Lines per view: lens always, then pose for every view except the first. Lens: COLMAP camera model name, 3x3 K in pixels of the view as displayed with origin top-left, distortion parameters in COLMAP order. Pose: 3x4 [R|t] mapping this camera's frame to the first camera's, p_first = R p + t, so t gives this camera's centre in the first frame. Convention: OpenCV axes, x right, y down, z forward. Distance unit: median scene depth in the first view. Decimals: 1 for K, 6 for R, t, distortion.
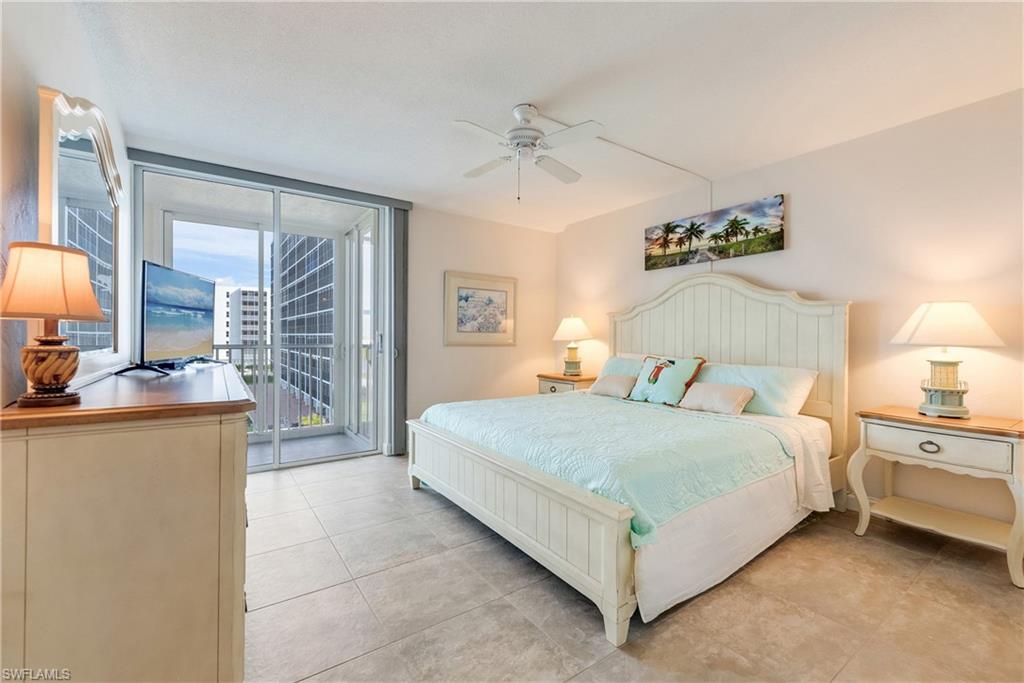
lens RADIAL K [[422.5, 0, 506.3], [0, 422.5, 340.8], [0, 0, 1]] dist [0.003797, -0.001763]
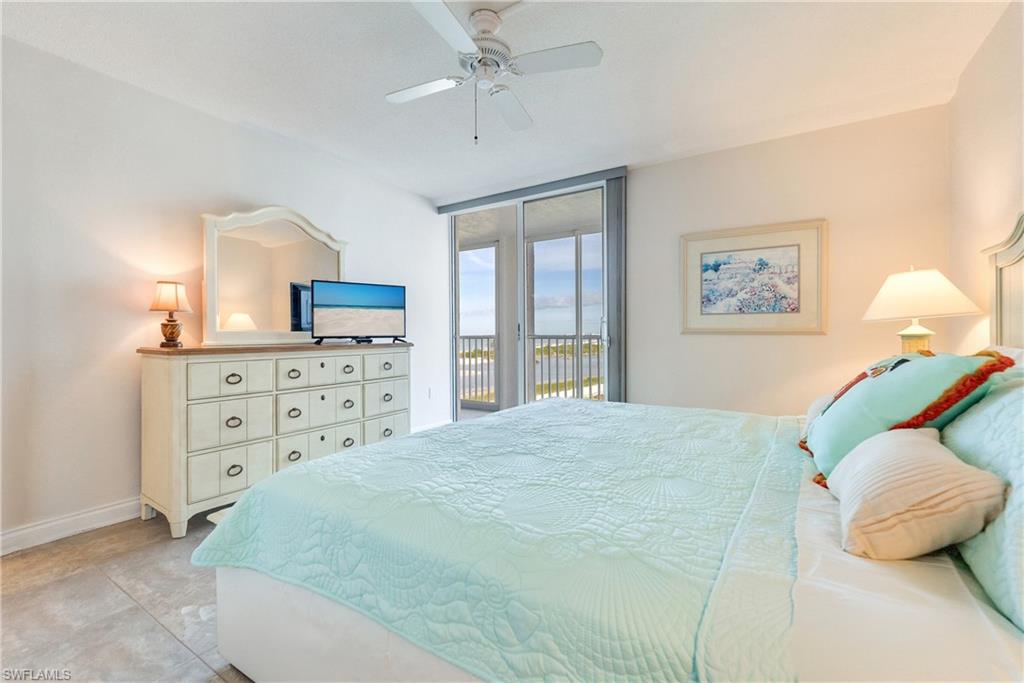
lens RADIAL K [[422.5, 0, 504.9], [0, 422.5, 331.9], [0, 0, 1]] dist [0.003797, -0.001763]
pose [[0.364404, -0.019668, -0.931033, 0.496428], [-0.003278, 0.999744, -0.022403, 0.029130], [0.931235, 0.011215, 0.364246, 0.477476]]
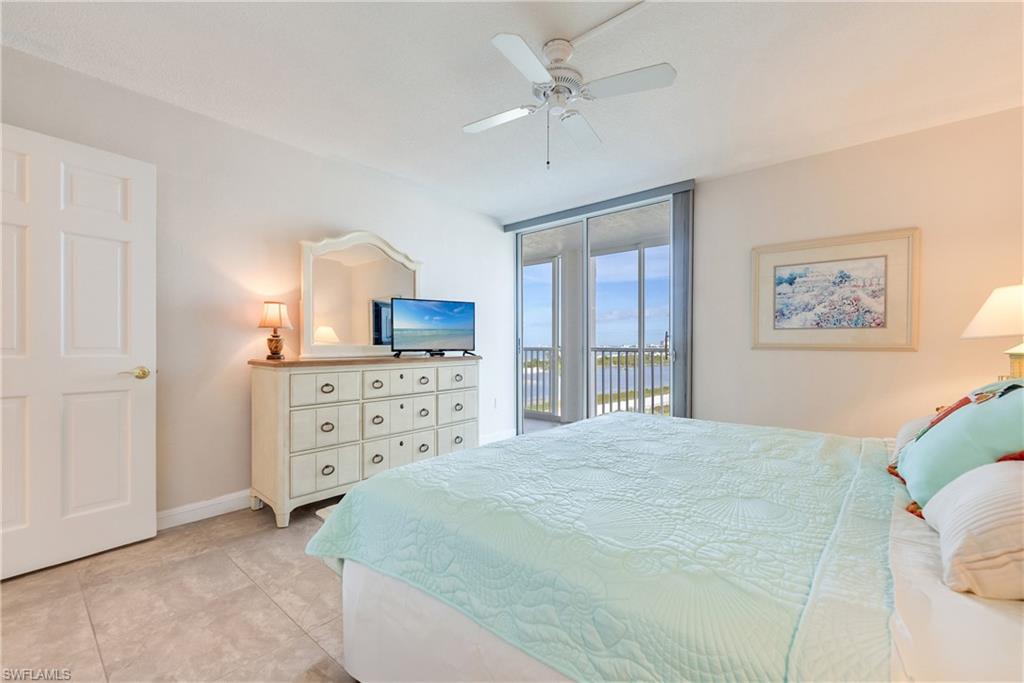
lens RADIAL K [[422.5, 0, 495.1], [0, 422.5, 338.0], [0, 0, 1]] dist [0.003797, -0.001763]
pose [[0.247786, -0.011733, -0.968744, 0.512539], [-0.010776, 0.999831, -0.014866, 0.009869], [0.968755, 0.014123, 0.247617, 0.426797]]
